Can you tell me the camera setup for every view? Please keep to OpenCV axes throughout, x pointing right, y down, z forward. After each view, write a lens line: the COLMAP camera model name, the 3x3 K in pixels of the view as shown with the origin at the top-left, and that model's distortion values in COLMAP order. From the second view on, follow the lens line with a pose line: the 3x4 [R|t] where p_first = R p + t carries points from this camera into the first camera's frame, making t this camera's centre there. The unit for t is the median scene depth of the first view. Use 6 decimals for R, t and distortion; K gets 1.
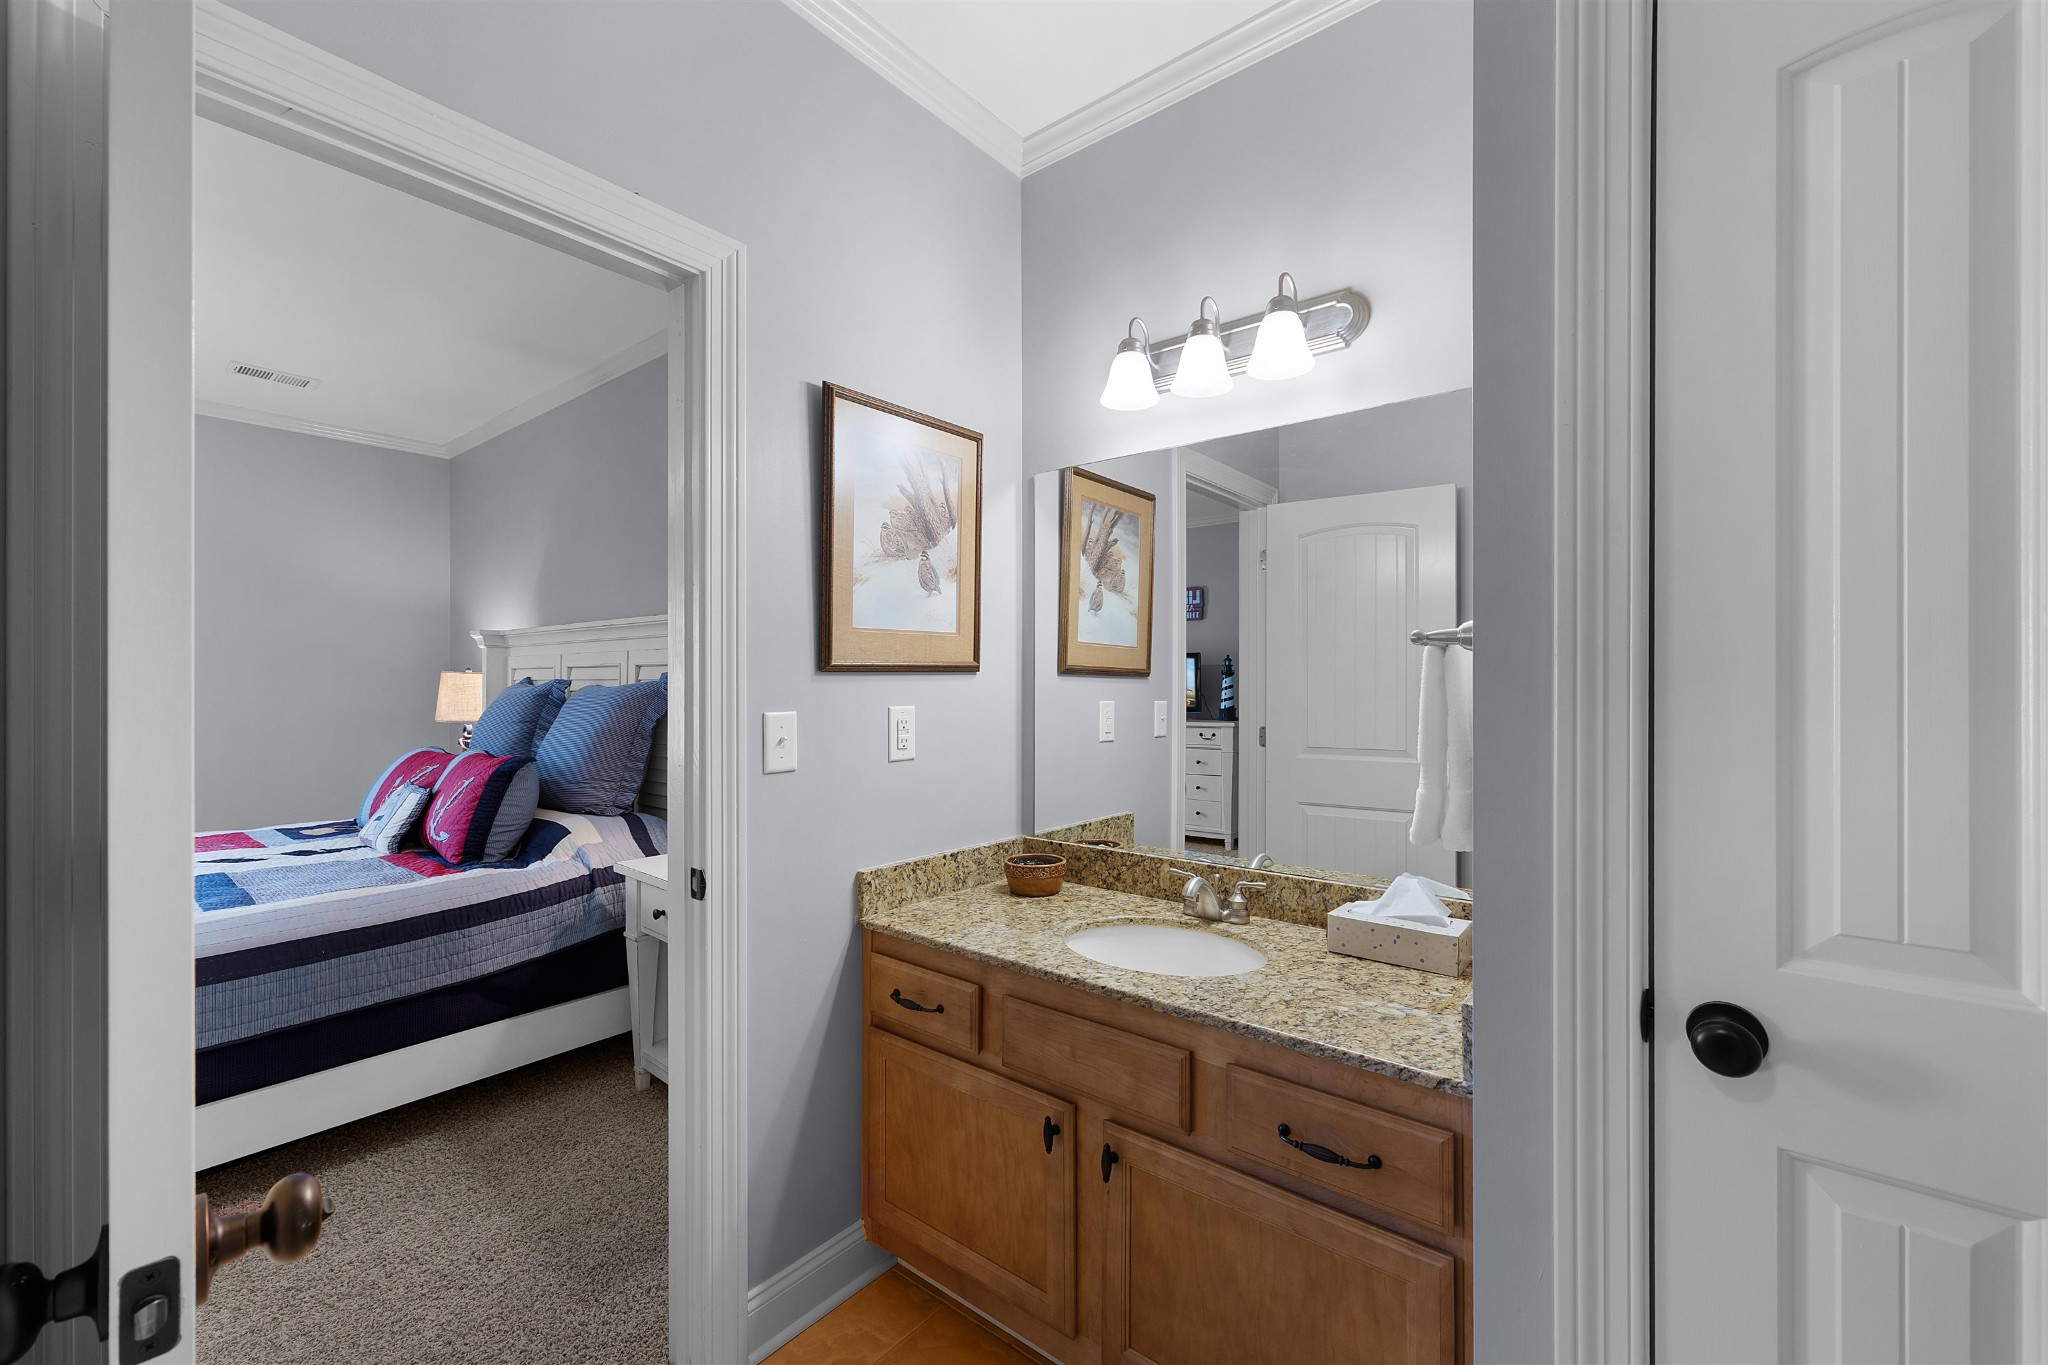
lens RADIAL K [[817.8, 0, 1026.9], [0, 817.8, 690.5], [0, 0, 1]] dist [-0.002257, 0.001014]
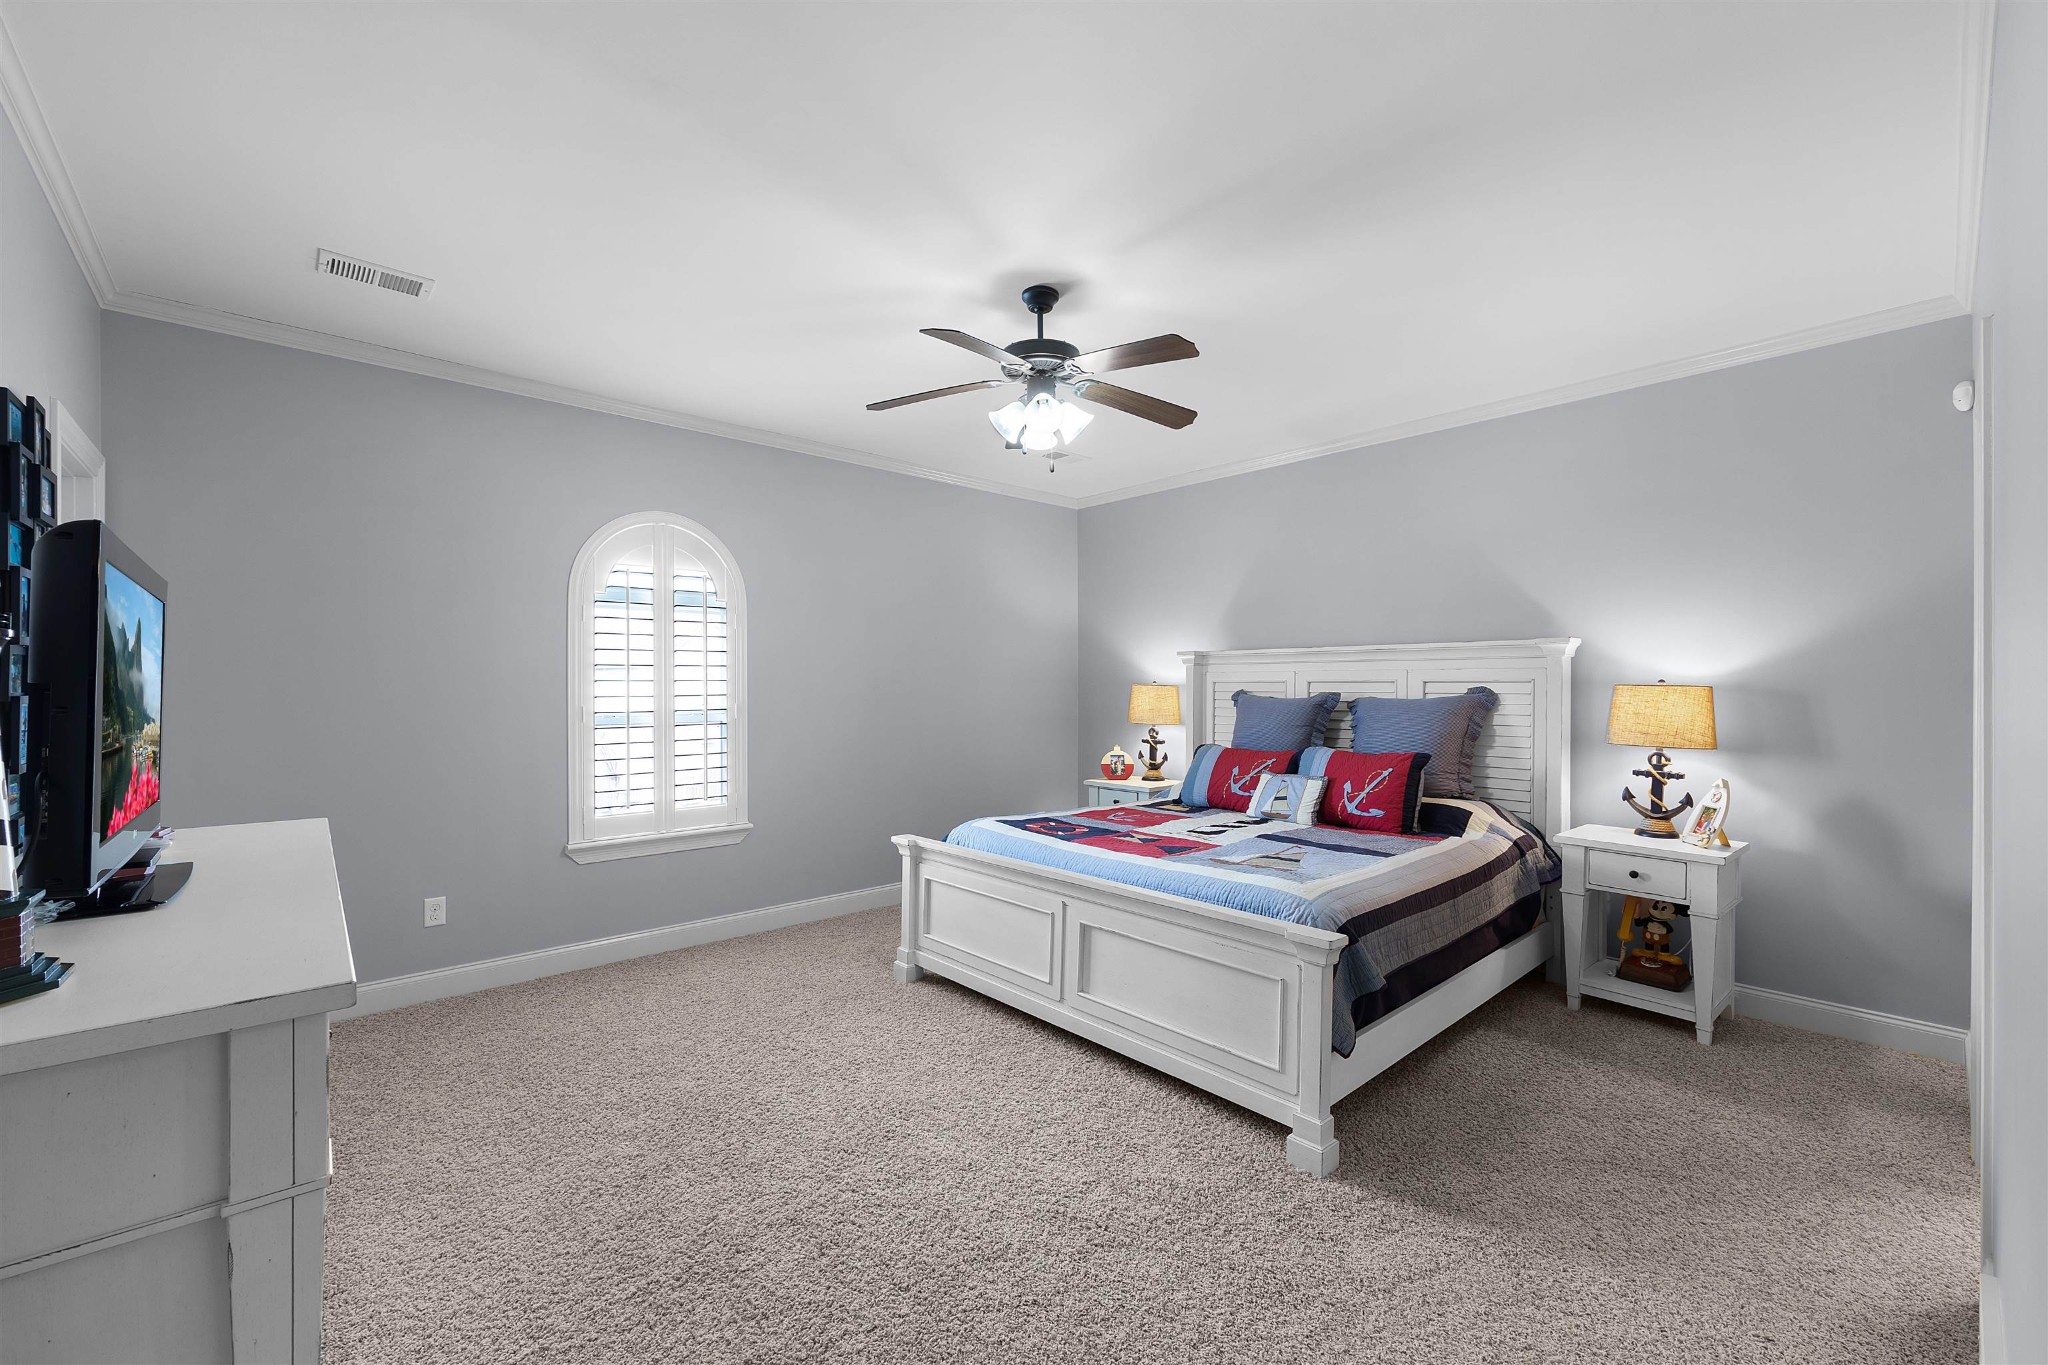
lens RADIAL K [[817.8, 0, 1026.9], [0, 817.8, 690.5], [0, 0, 1]] dist [-0.002257, 0.001014]
pose [[0.986649, 0.004687, -0.162795, -1.015155], [-0.006277, 0.999937, -0.009259, -0.006175], [0.162742, 0.010157, 0.986616, -0.400472]]
